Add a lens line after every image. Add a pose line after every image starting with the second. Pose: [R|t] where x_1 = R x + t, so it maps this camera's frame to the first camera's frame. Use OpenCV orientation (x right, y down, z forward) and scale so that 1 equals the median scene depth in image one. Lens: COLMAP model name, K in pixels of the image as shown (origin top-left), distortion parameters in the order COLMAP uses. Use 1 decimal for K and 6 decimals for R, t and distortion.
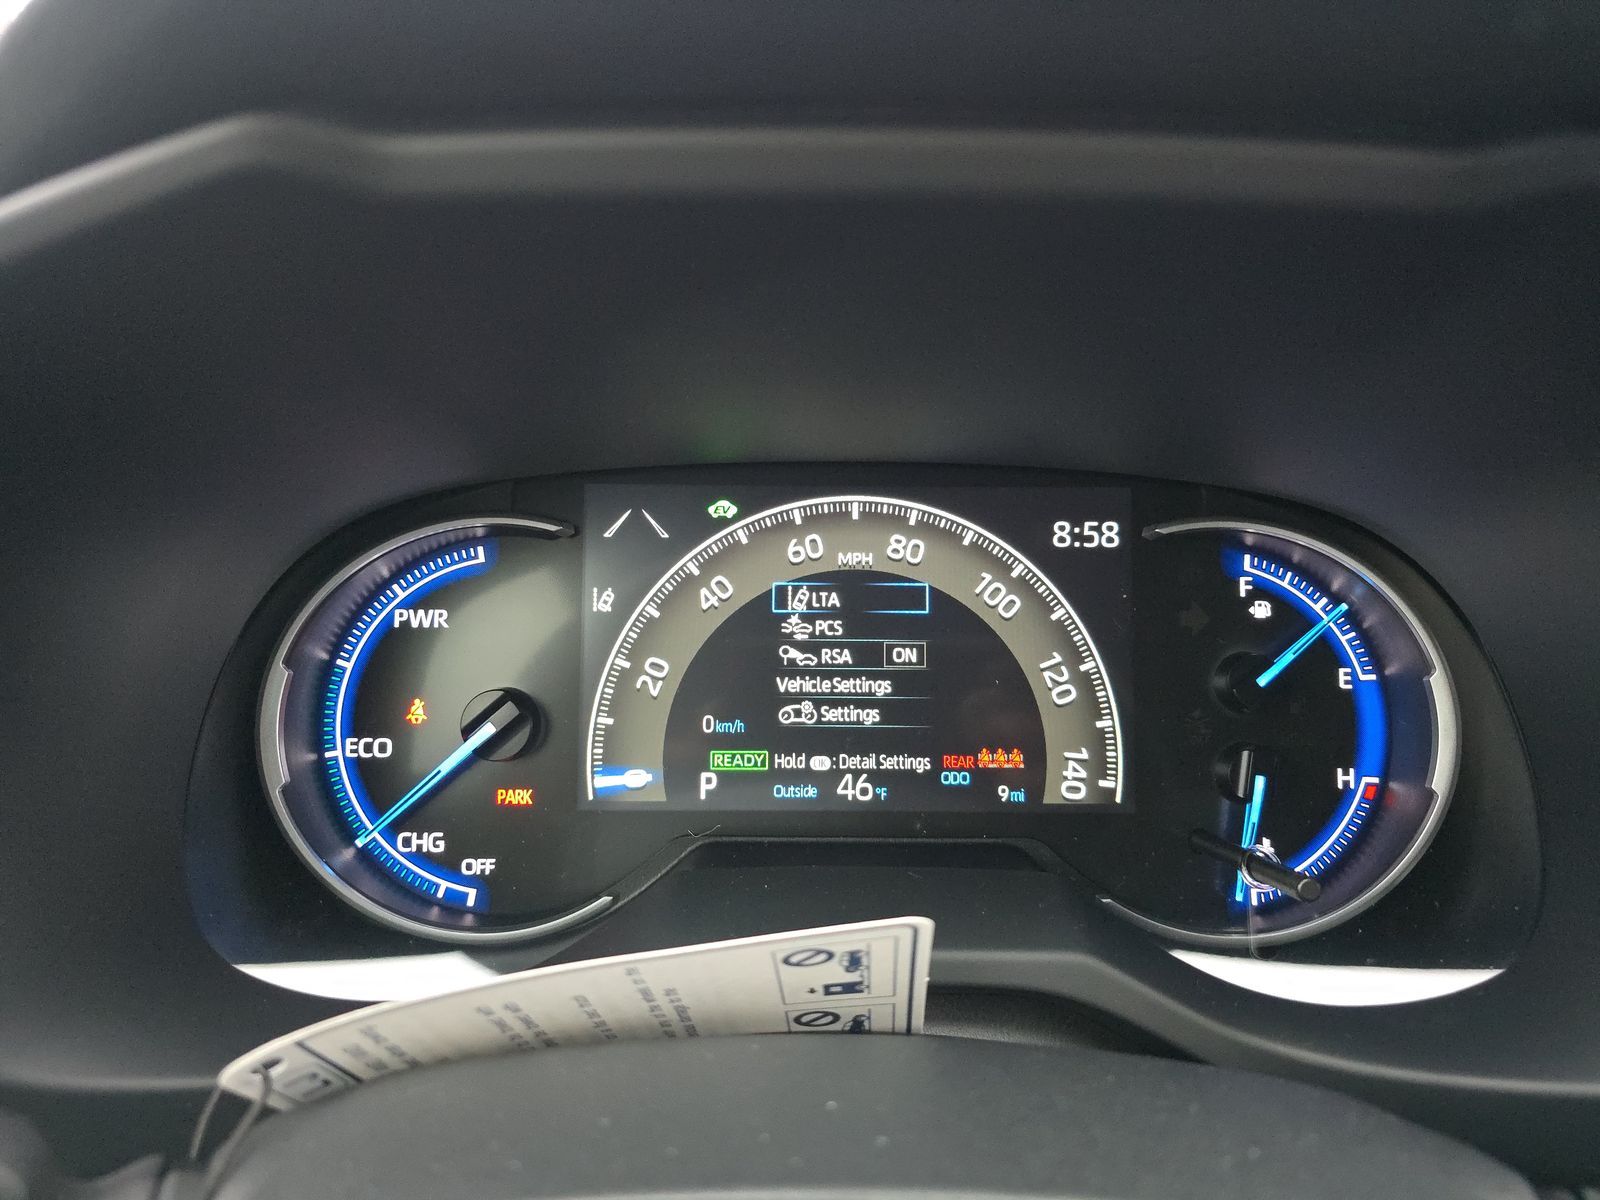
lens RADIAL K [[1000.2, 0, 800.0], [0, 1000.2, 600.0], [0, 0, 1]] dist [0.004795, -0.002010]
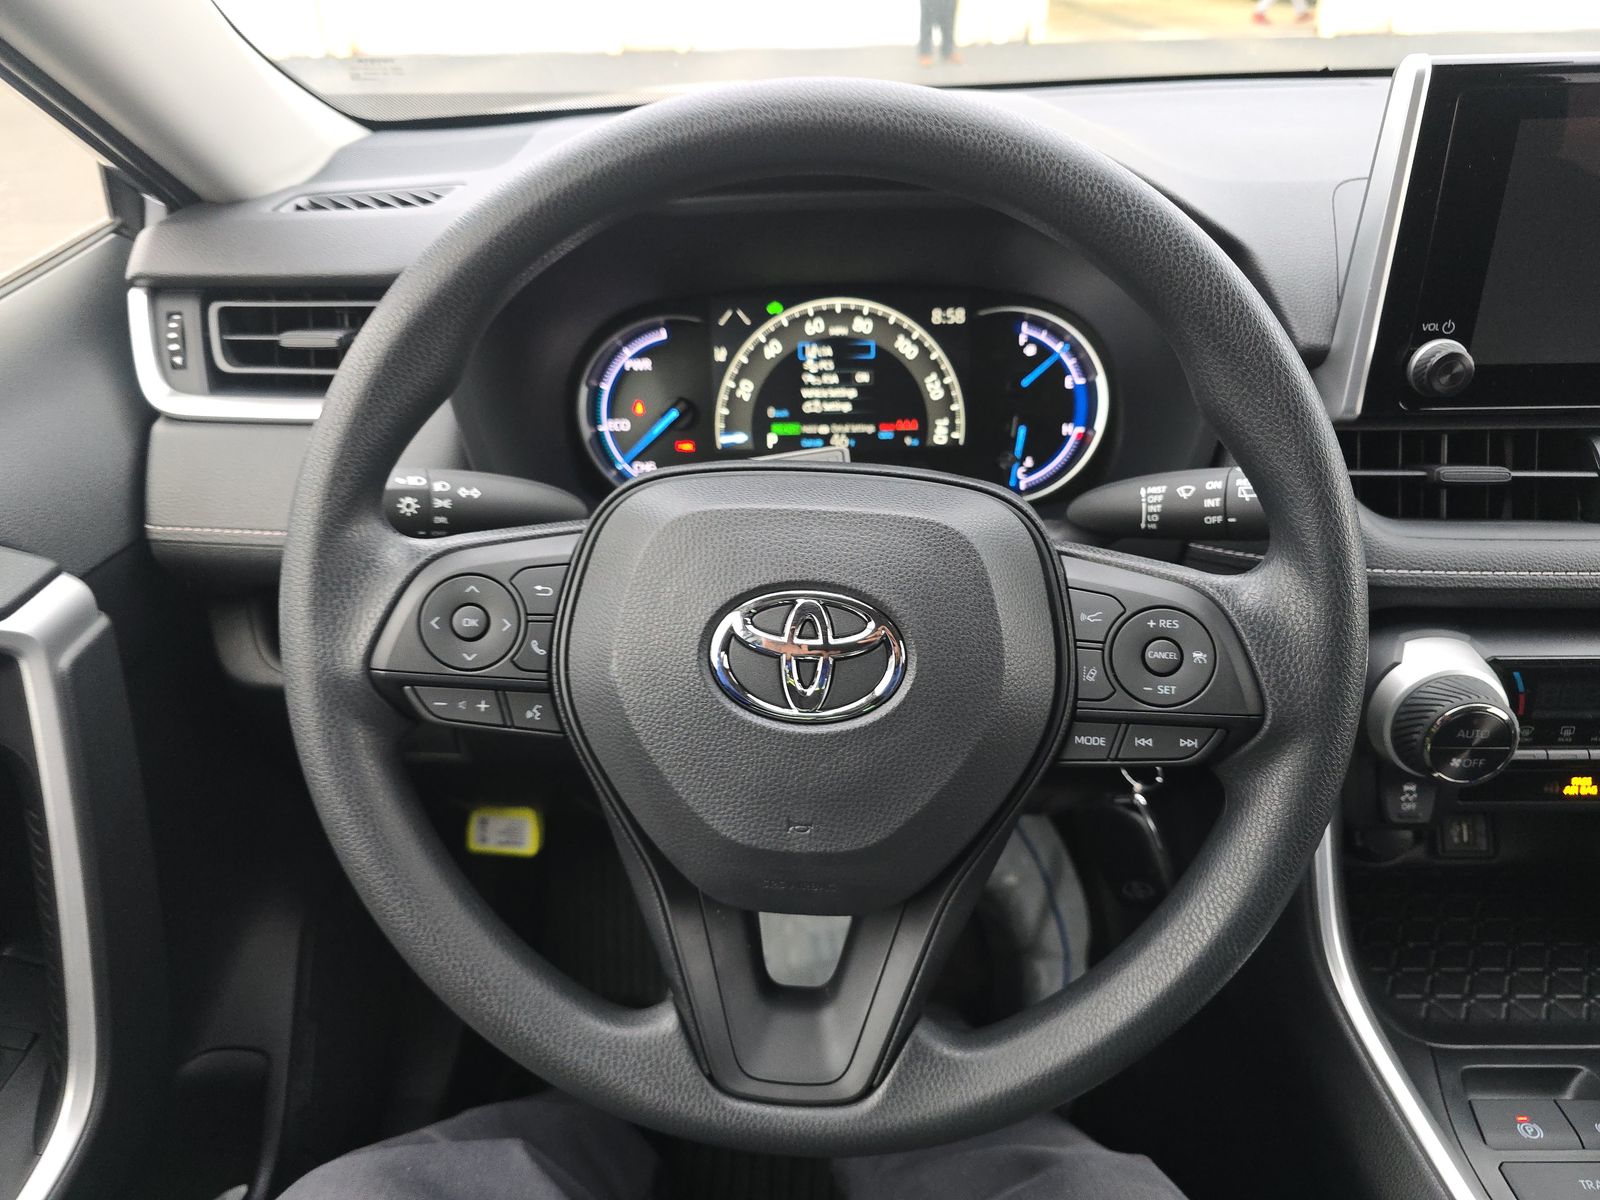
lens RADIAL K [[1000.2, 0, 800.0], [0, 1000.2, 600.0], [0, 0, 1]] dist [0.004795, -0.002010]
pose [[0.998609, -0.015735, -0.050318, 0.072367], [0.025609, 0.979034, 0.202078, 0.085944], [0.046084, -0.203086, 0.978076, -1.191335]]
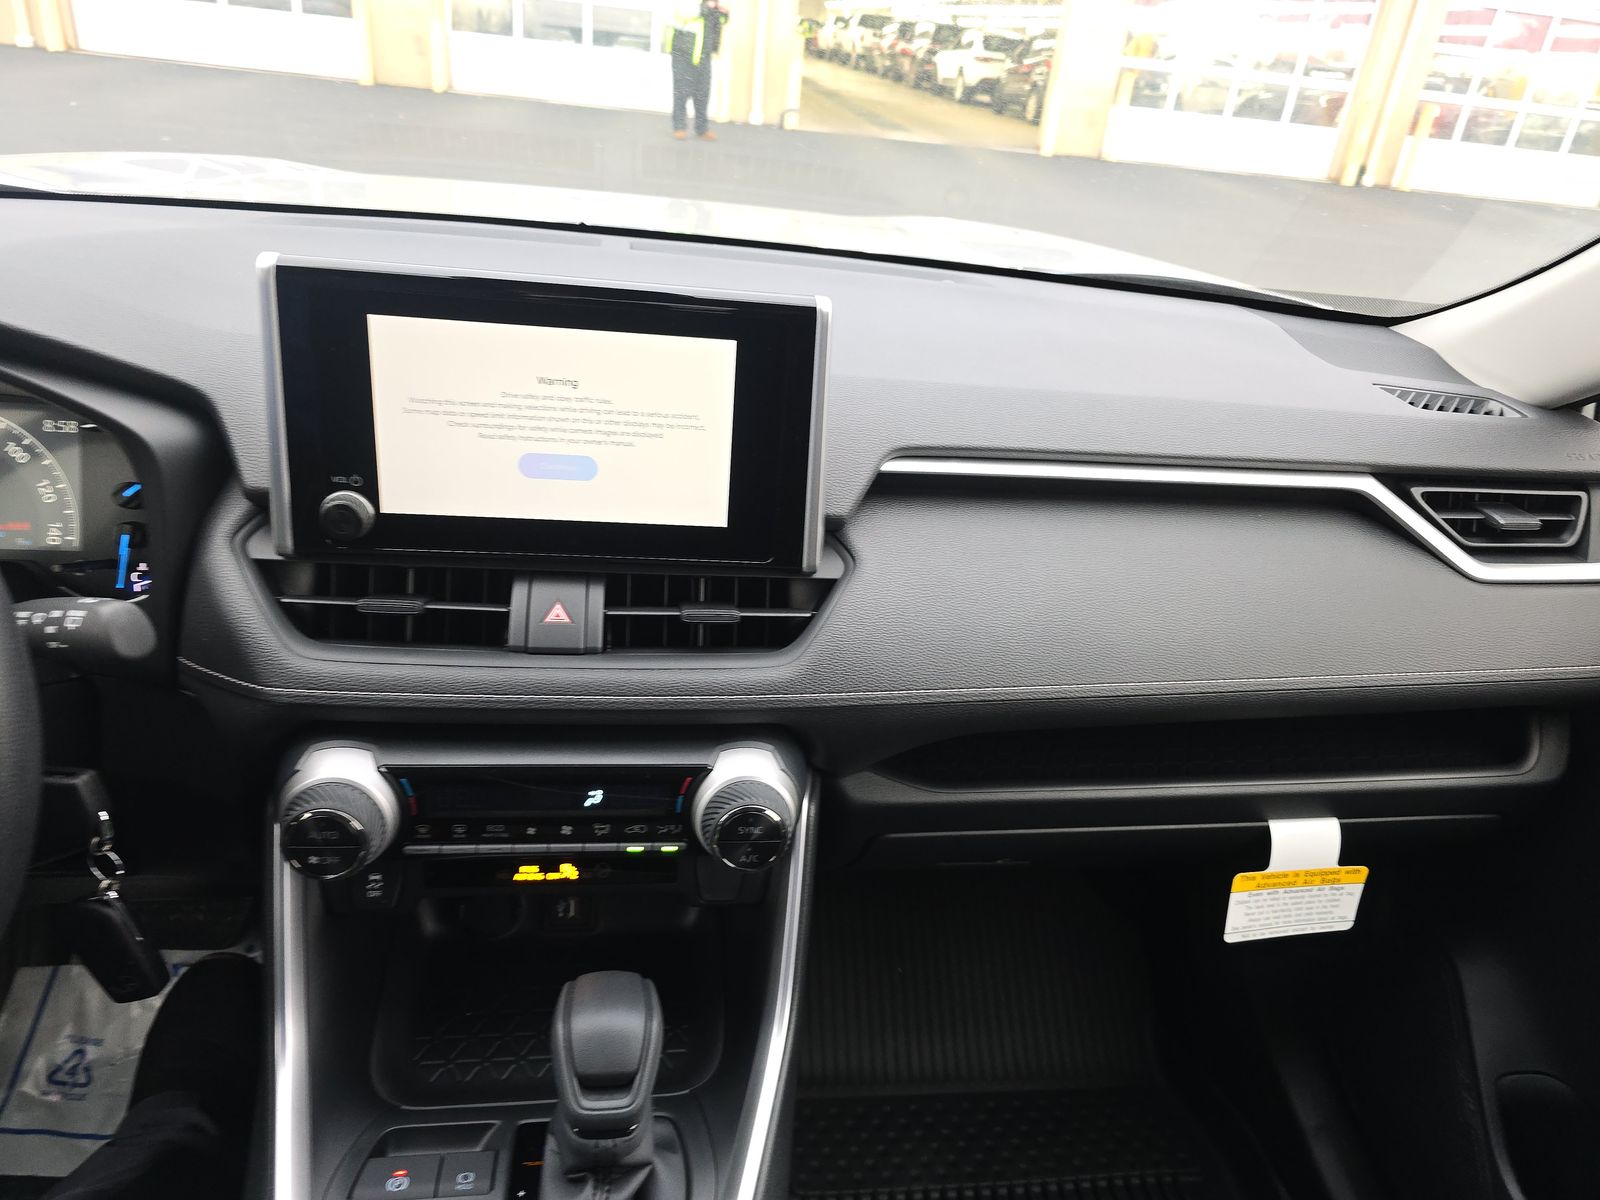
lens RADIAL K [[1000.2, 0, 800.0], [0, 1000.2, 600.0], [0, 0, 1]] dist [0.004795, -0.002010]
pose [[0.990167, 0.018336, 0.138684, 1.621812], [-0.039909, 0.987200, 0.154412, -0.095006], [-0.134077, -0.158429, 0.978225, -1.463390]]
